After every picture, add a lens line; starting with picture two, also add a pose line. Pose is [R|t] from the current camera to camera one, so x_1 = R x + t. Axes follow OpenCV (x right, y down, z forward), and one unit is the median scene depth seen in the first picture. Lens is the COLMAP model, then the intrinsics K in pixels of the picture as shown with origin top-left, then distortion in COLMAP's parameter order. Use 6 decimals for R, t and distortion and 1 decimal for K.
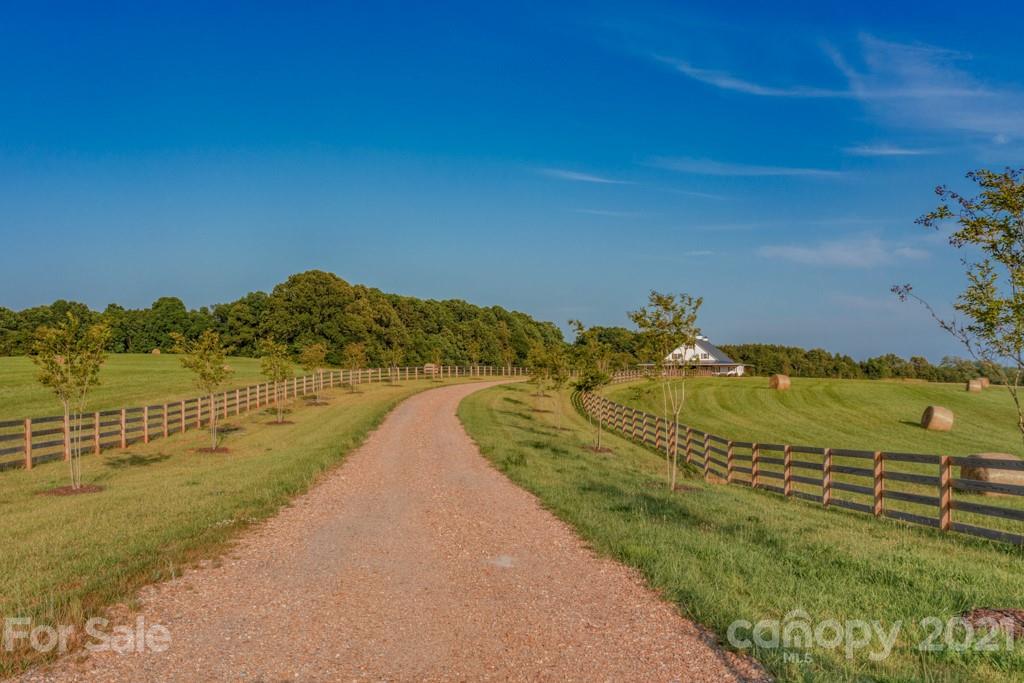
lens RADIAL K [[1372.6, 0, 509.1], [0, 1372.6, 346.3], [0, 0, 1]] dist [-0.079509, 0.000000]
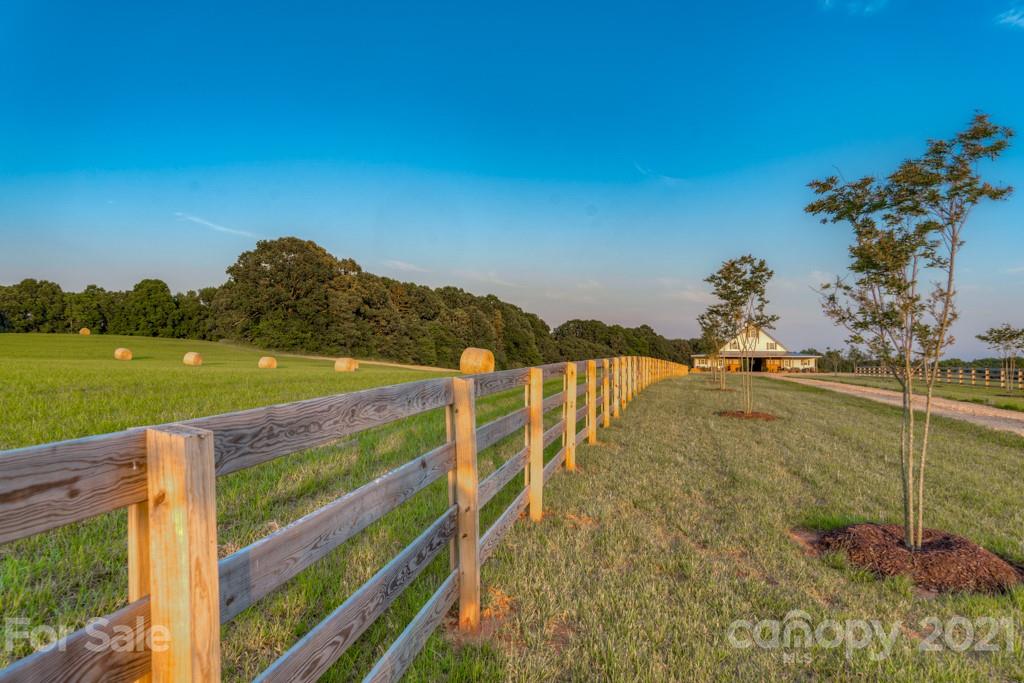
lens RADIAL K [[735.8, 0, 514.8], [0, 735.8, 342.5], [0, 0, 1]] dist [-0.008749, -0.005137]
pose [[0.996061, 0.014387, 0.087493, -0.037626], [-0.014300, 0.999896, -0.001622, 0.006185], [-0.087507, 0.000364, 0.996164, 0.462204]]
